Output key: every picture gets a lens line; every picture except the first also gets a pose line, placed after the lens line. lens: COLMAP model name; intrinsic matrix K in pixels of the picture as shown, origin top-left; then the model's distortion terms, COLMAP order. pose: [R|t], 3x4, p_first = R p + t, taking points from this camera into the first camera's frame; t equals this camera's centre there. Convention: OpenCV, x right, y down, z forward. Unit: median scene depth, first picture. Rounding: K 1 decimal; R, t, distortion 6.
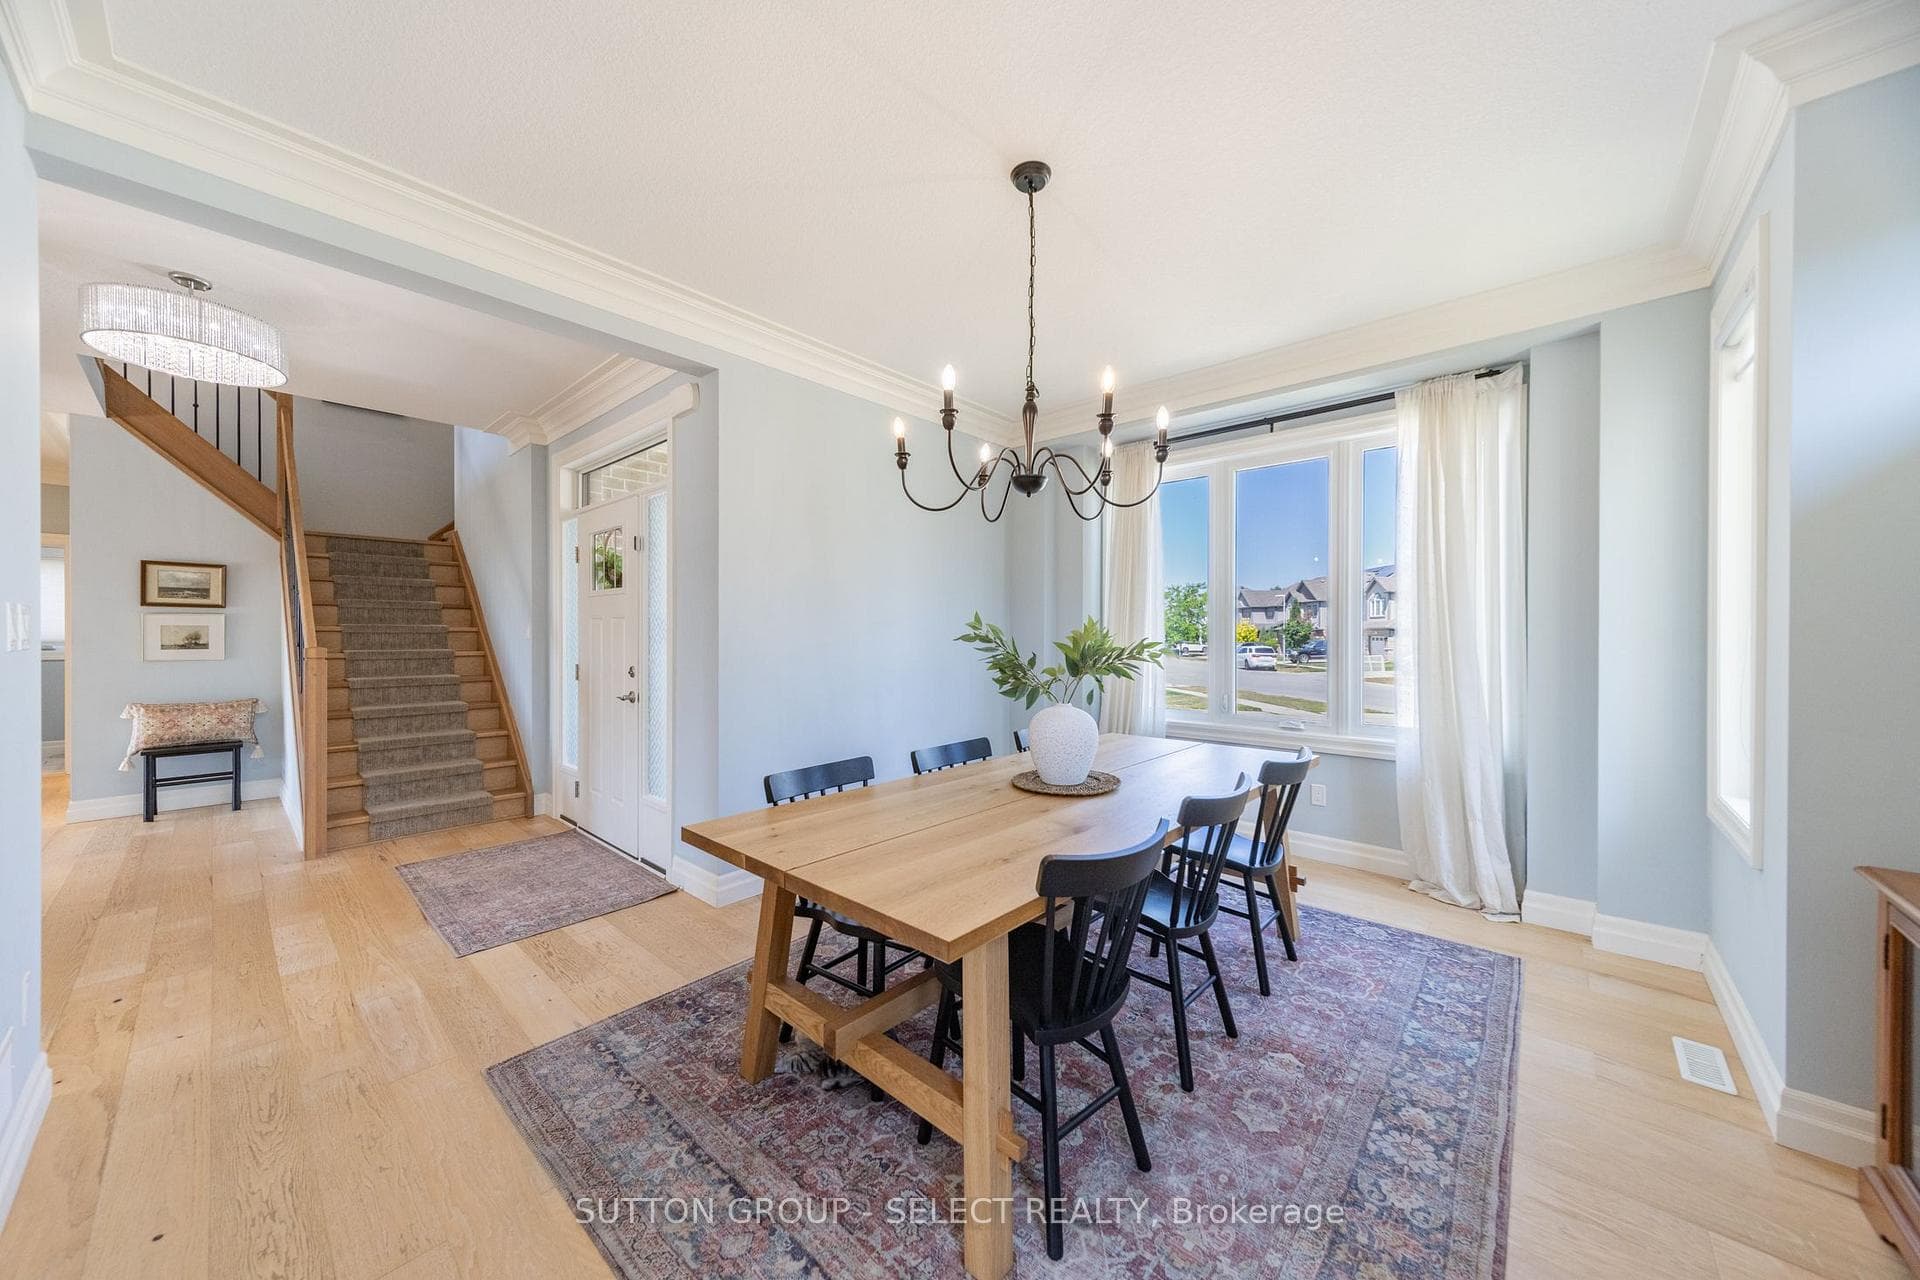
lens RADIAL K [[668.9, 0, 940.1], [0, 668.9, 624.4], [0, 0, 1]] dist [0.000472, -0.001285]
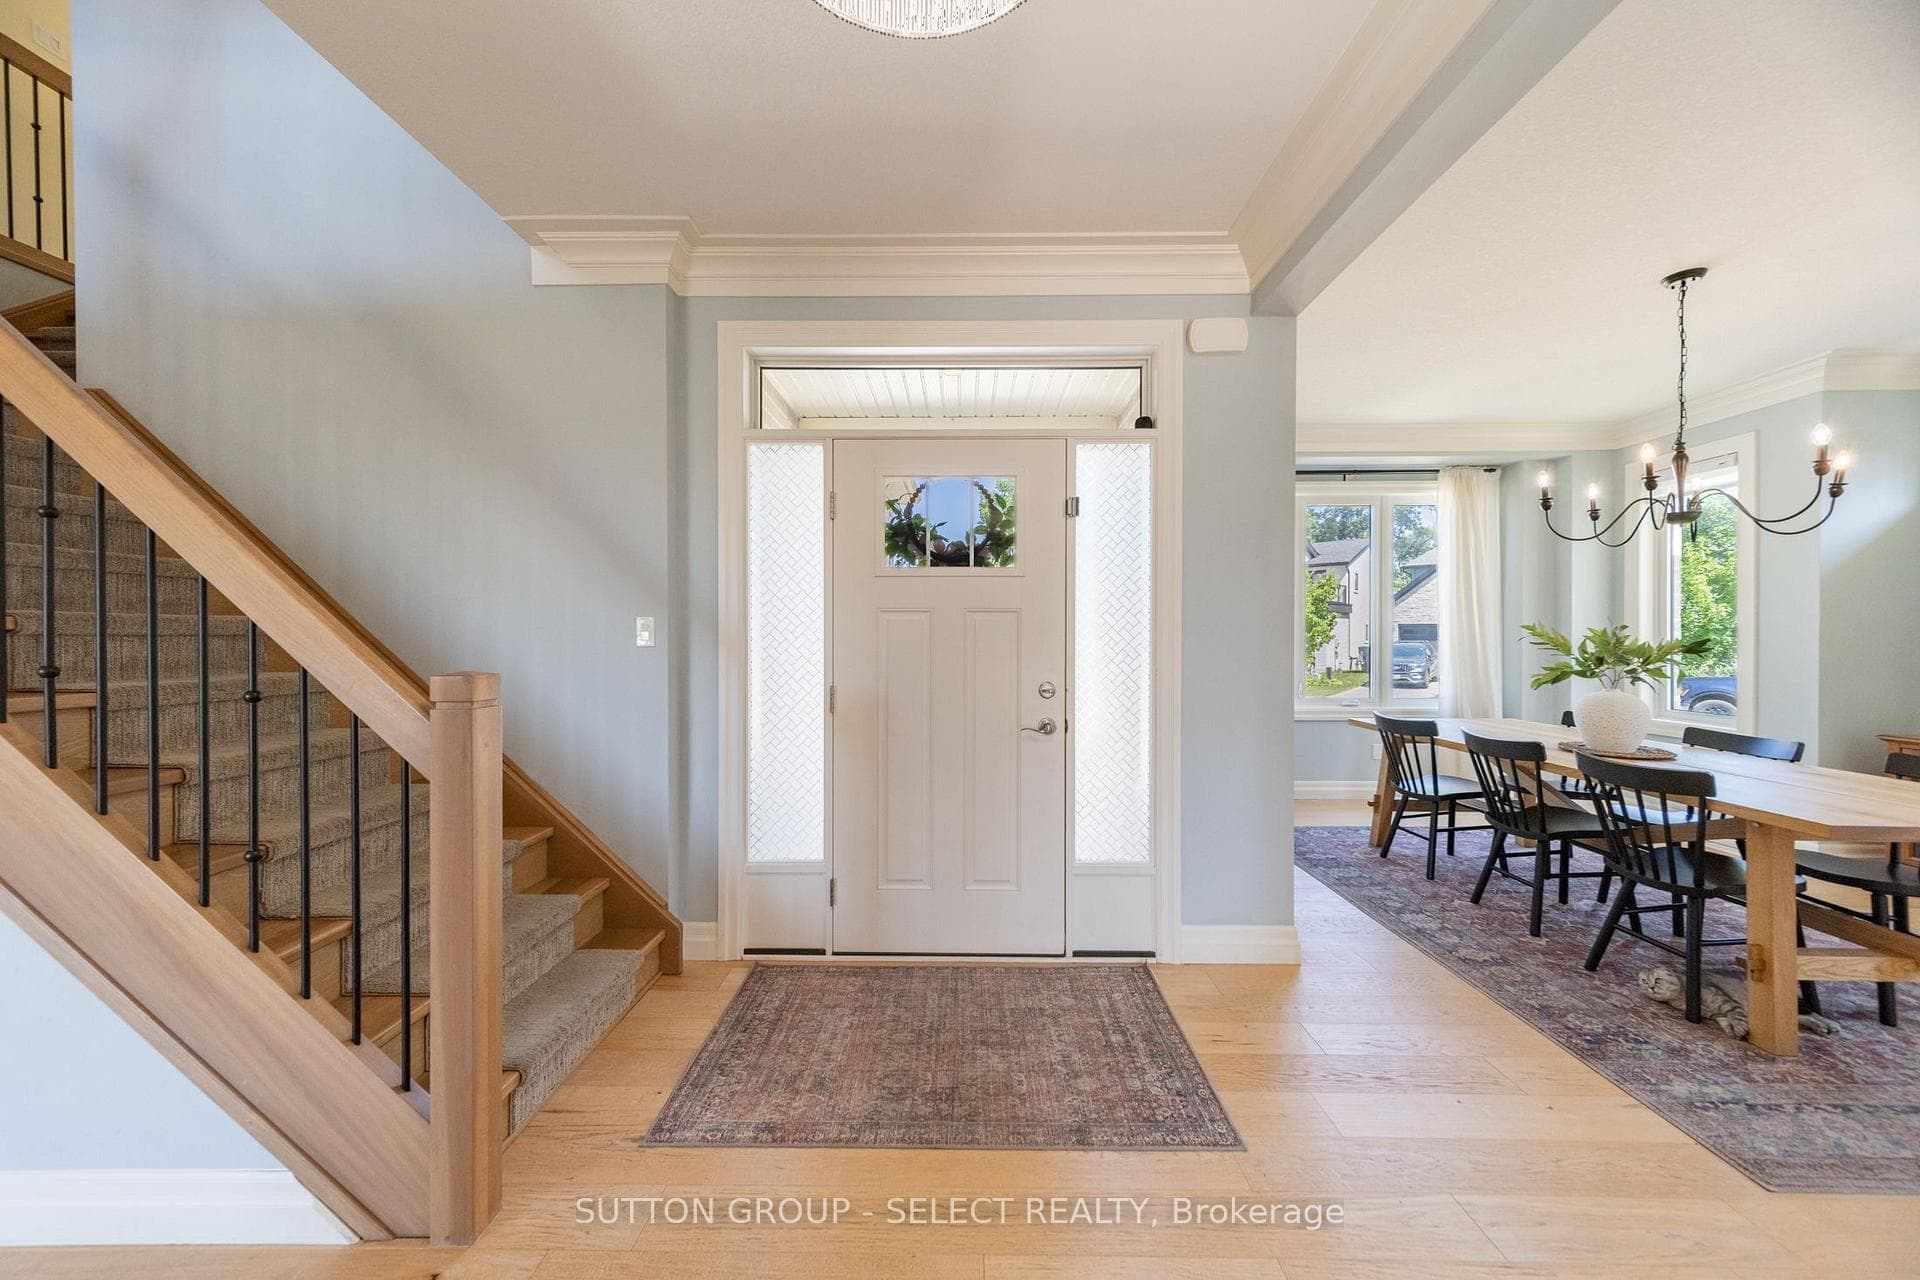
lens RADIAL K [[668.9, 0, 949.4], [0, 668.9, 630.9], [0, 0, 1]] dist [0.000472, -0.001285]
pose [[0.762358, 0.002645, 0.647150, -1.622753], [-0.006296, 0.999975, 0.003330, 0.009724], [-0.647125, -0.006613, 0.762355, 0.865347]]
